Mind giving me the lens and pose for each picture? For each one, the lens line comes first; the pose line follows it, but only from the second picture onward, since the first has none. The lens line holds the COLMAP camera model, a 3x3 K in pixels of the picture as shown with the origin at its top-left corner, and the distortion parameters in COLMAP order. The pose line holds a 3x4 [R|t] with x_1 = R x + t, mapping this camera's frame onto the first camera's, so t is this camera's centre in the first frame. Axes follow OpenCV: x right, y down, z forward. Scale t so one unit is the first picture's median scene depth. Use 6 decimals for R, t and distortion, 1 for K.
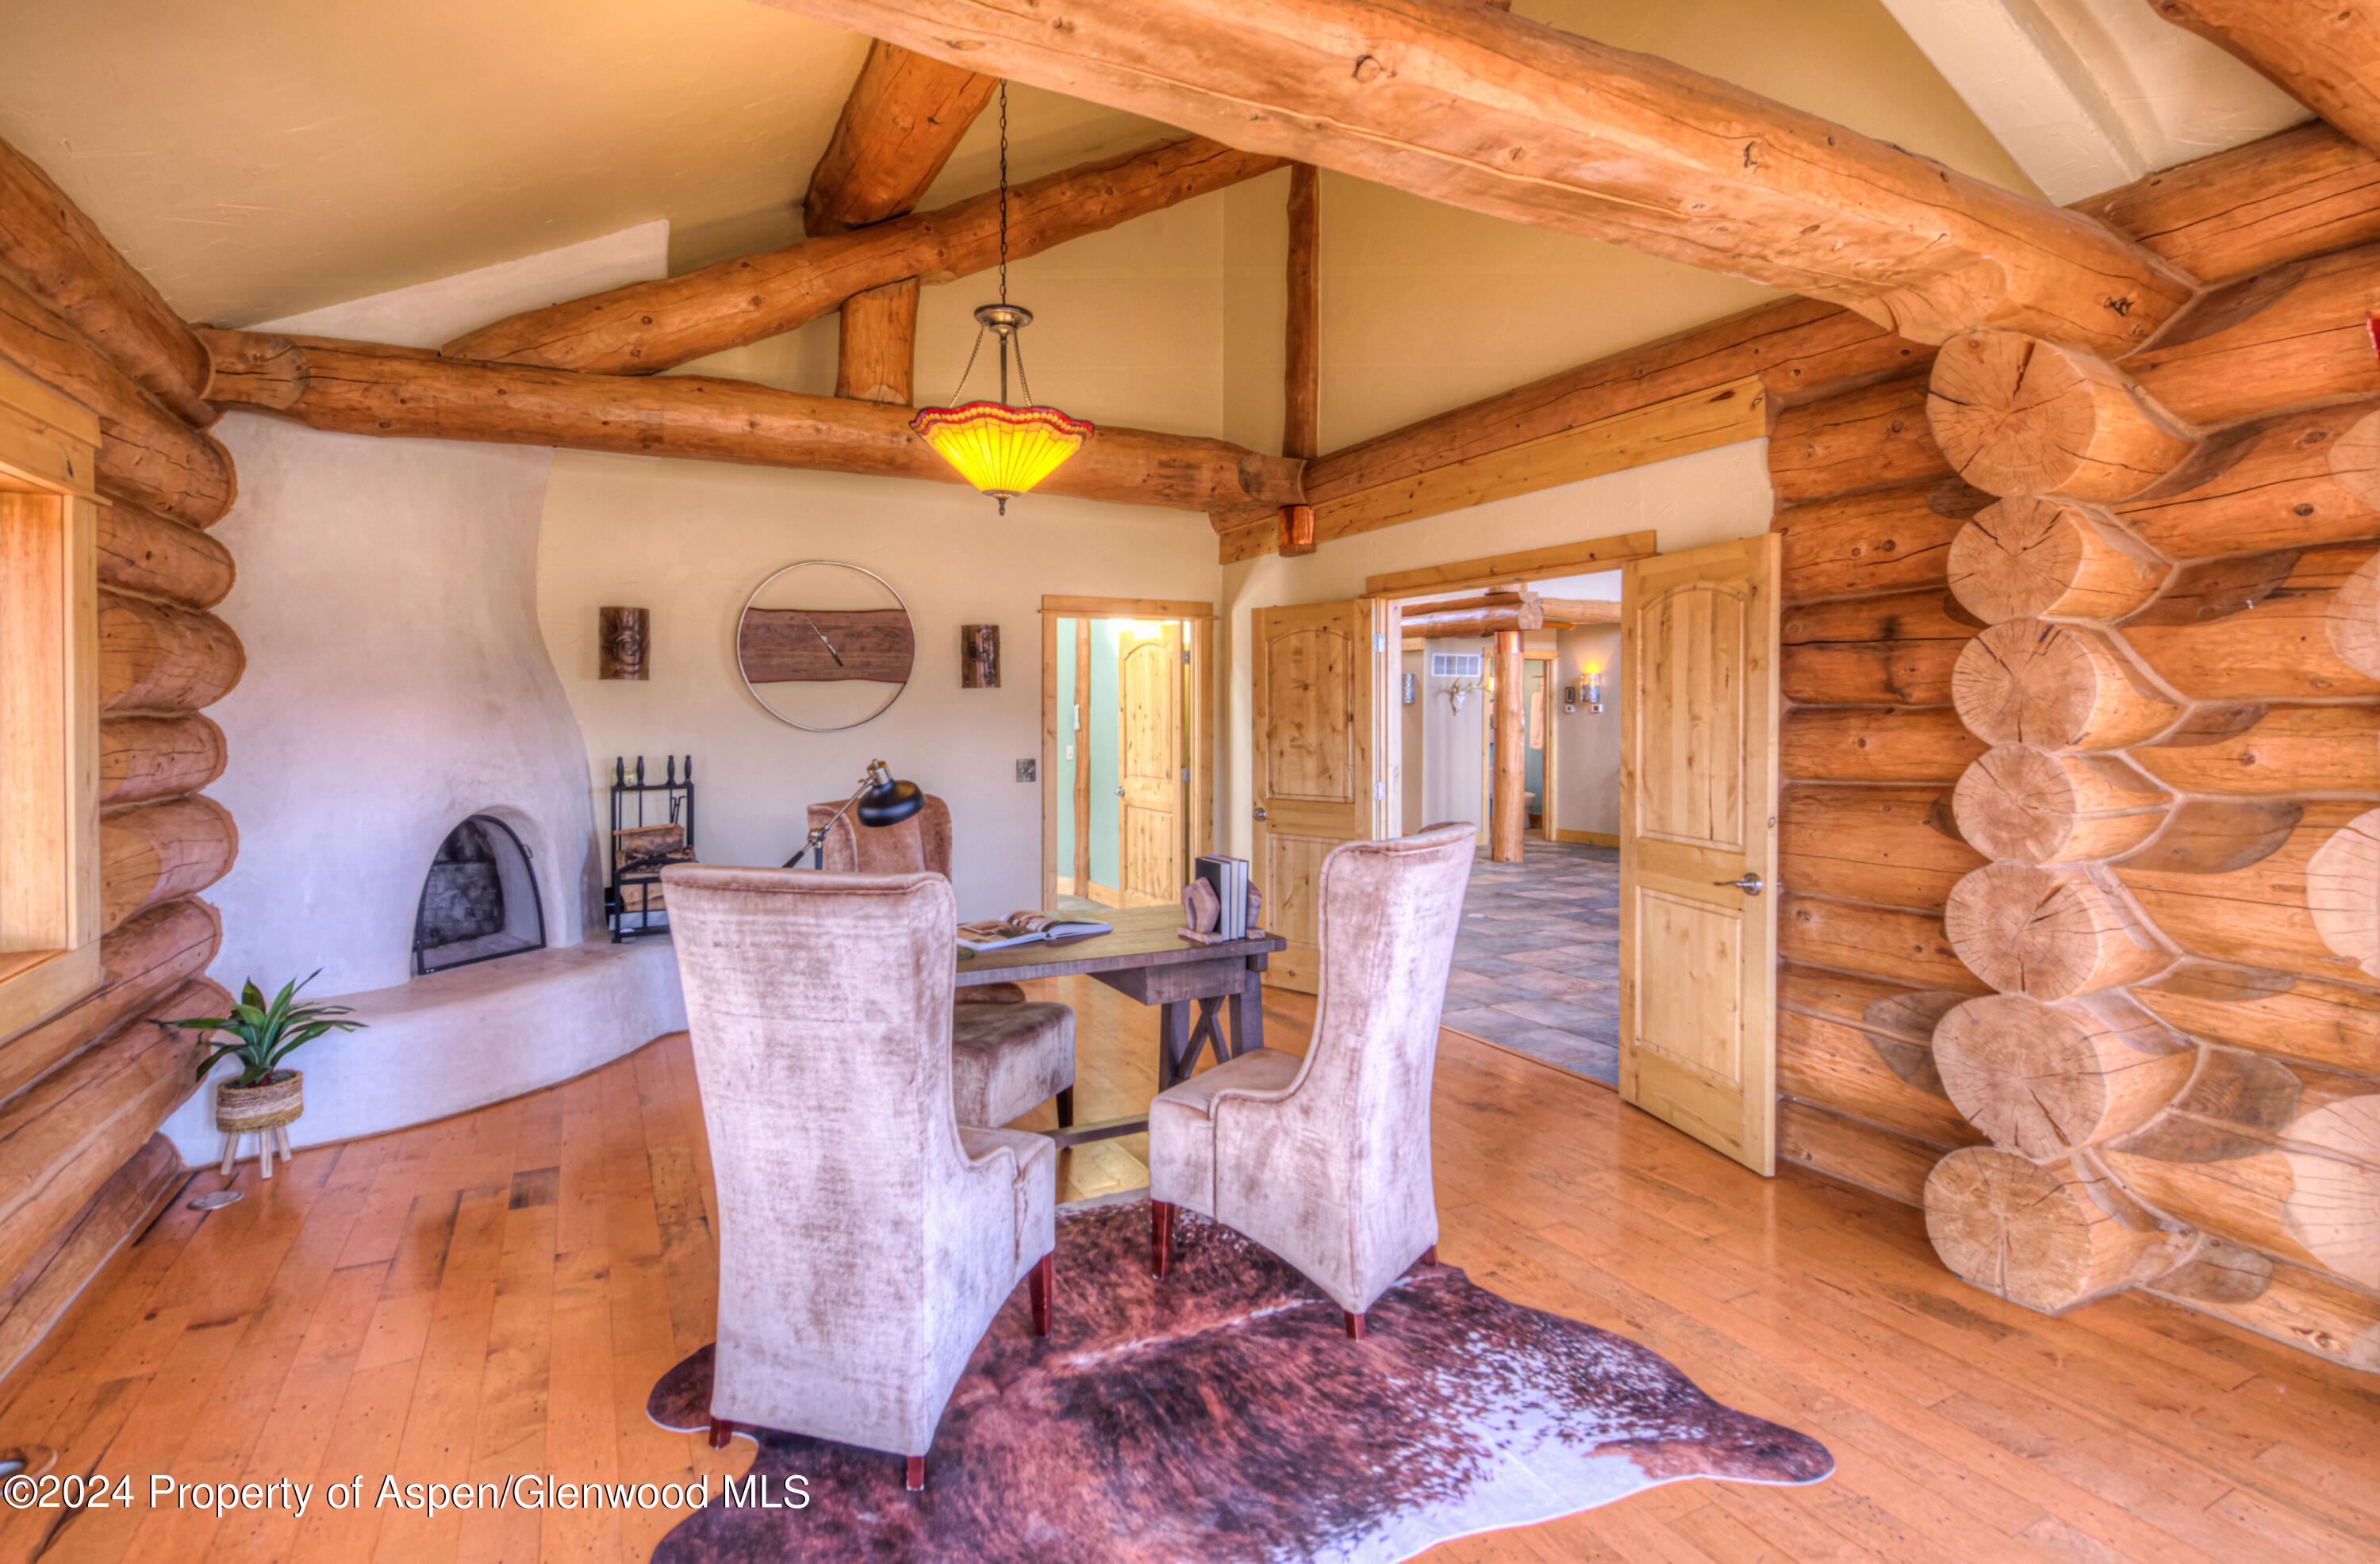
lens RADIAL K [[1148.1, 0, 1386.5], [0, 1148.1, 701.7], [0, 0, 1]] dist [-0.003236, -0.002161]
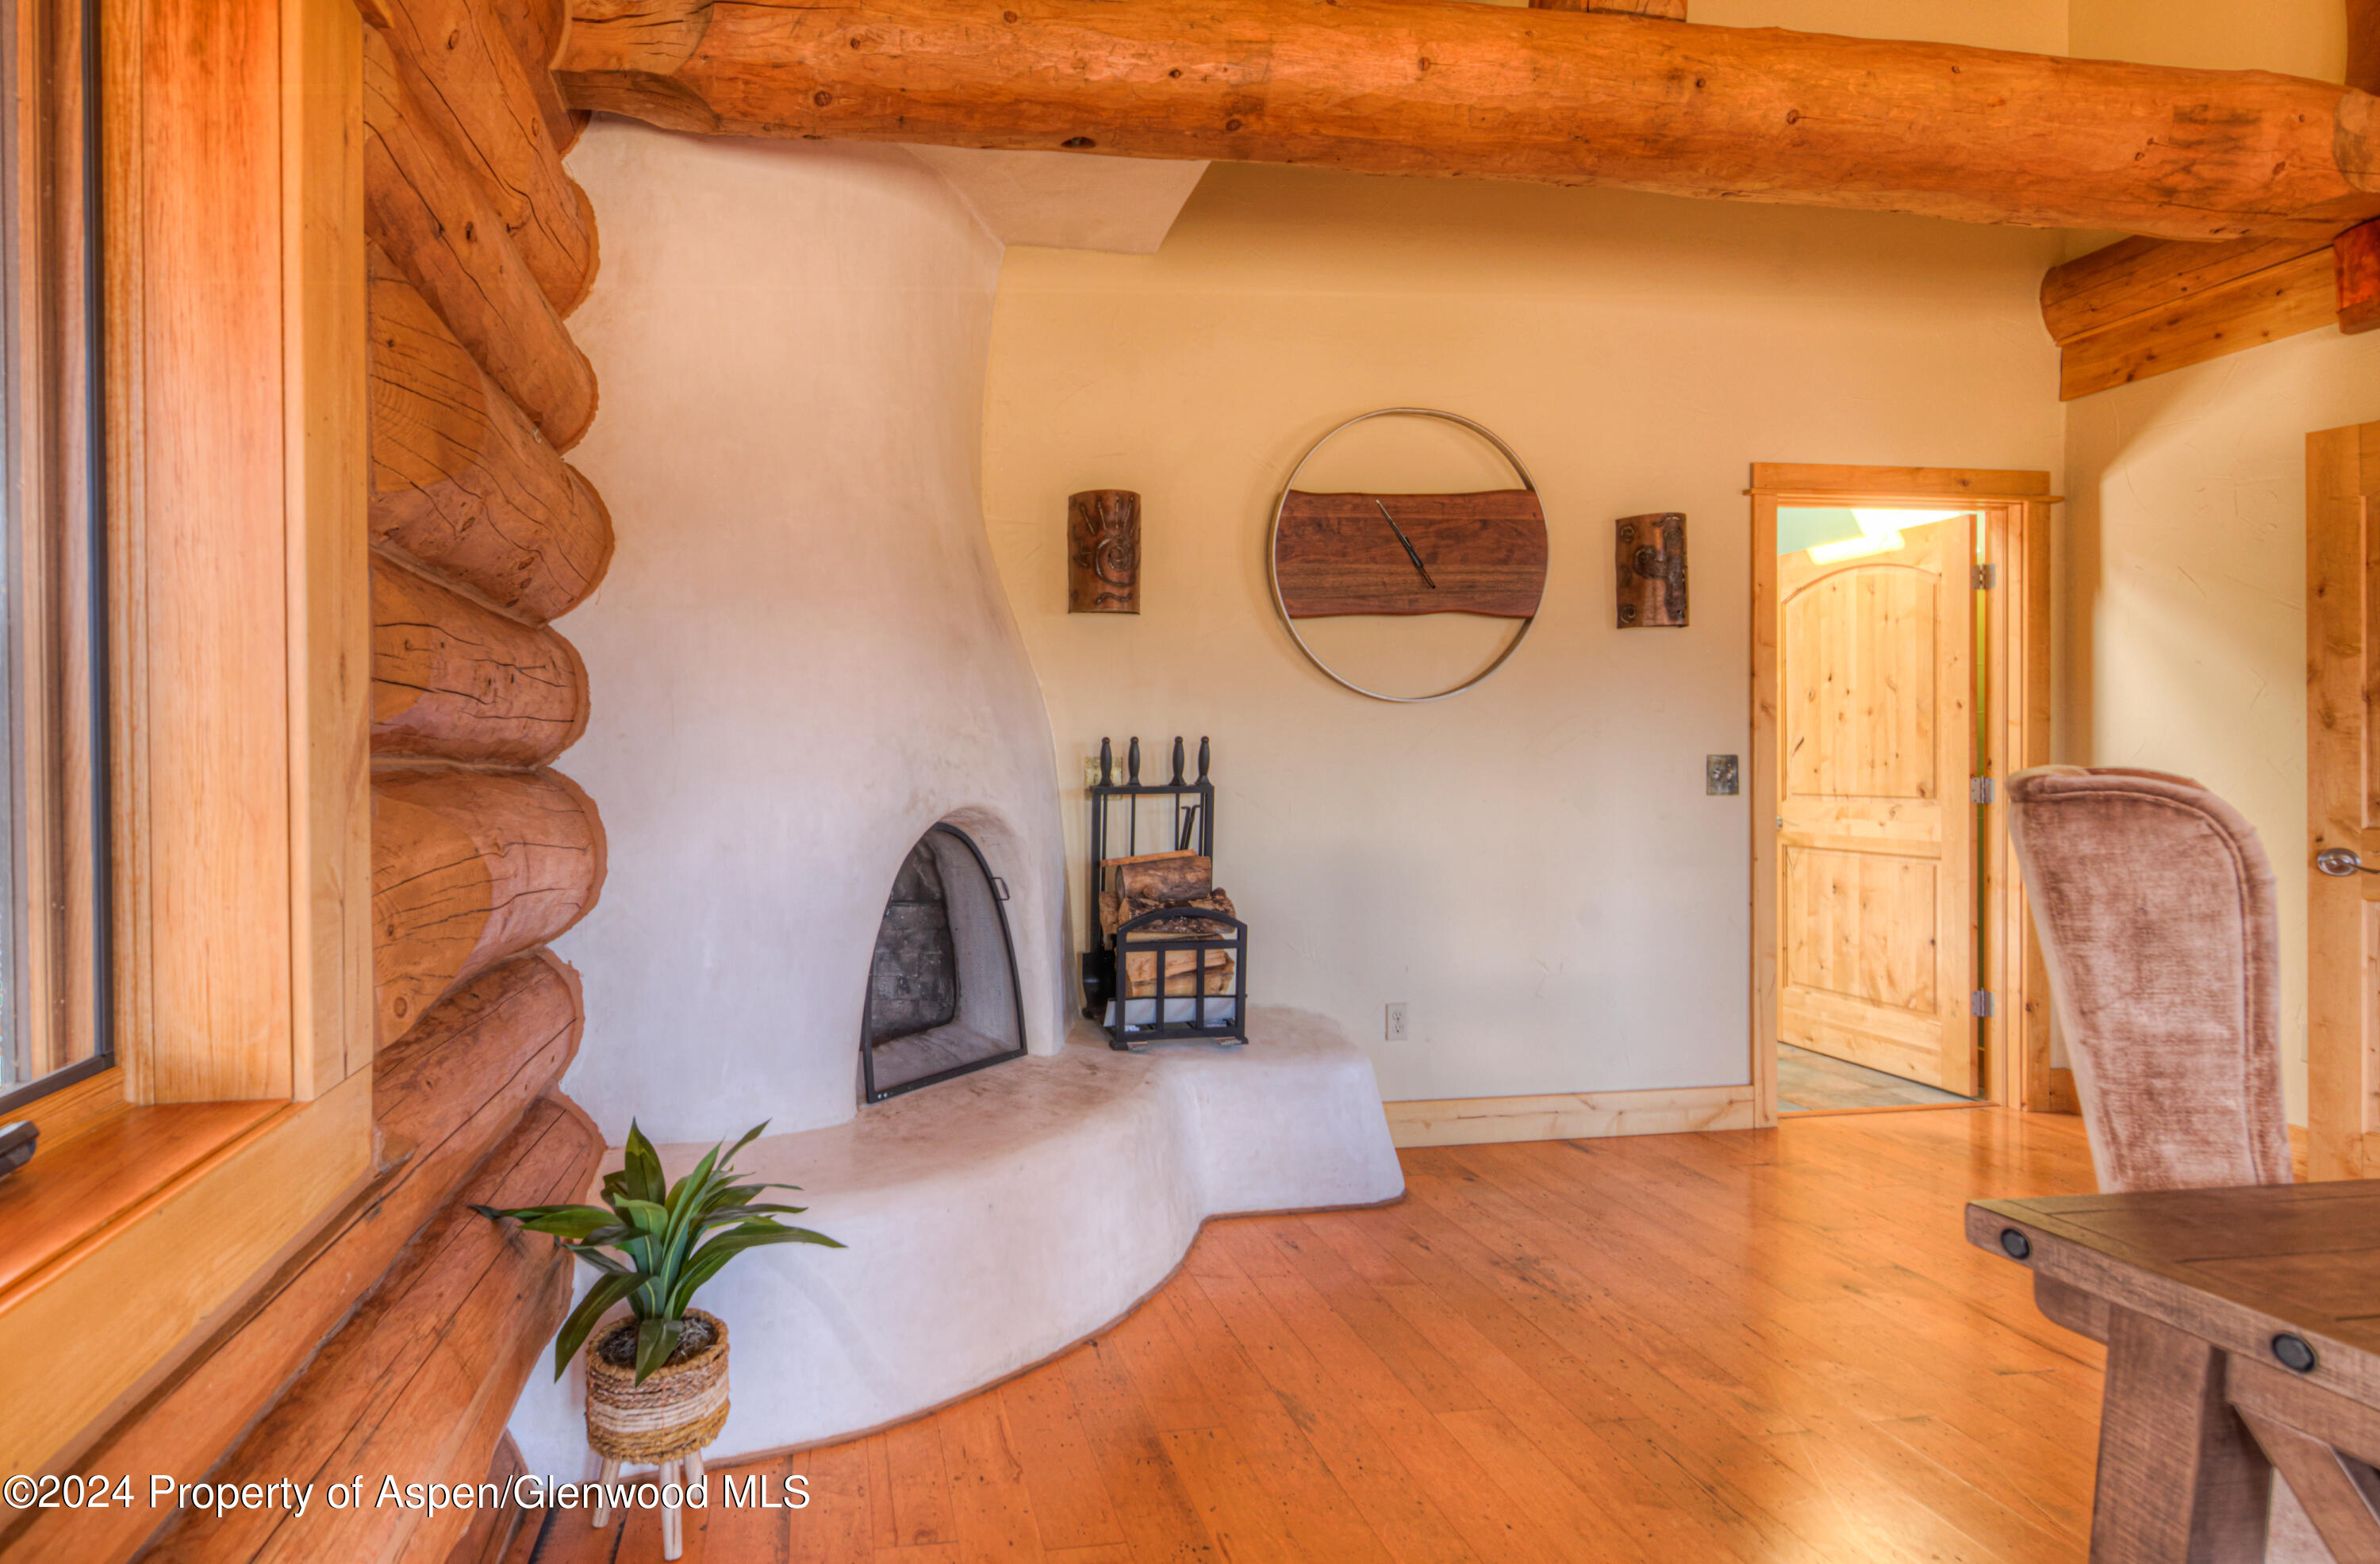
lens RADIAL K [[1148.1, 0, 1179.6], [0, 1148.1, 775.7], [0, 0, 1]] dist [-0.003236, -0.002161]
pose [[0.958233, 0.005608, -0.285935, -0.502834], [-0.002642, 0.999939, 0.010761, 0.067654], [0.285978, -0.009556, 0.958189, 0.472973]]
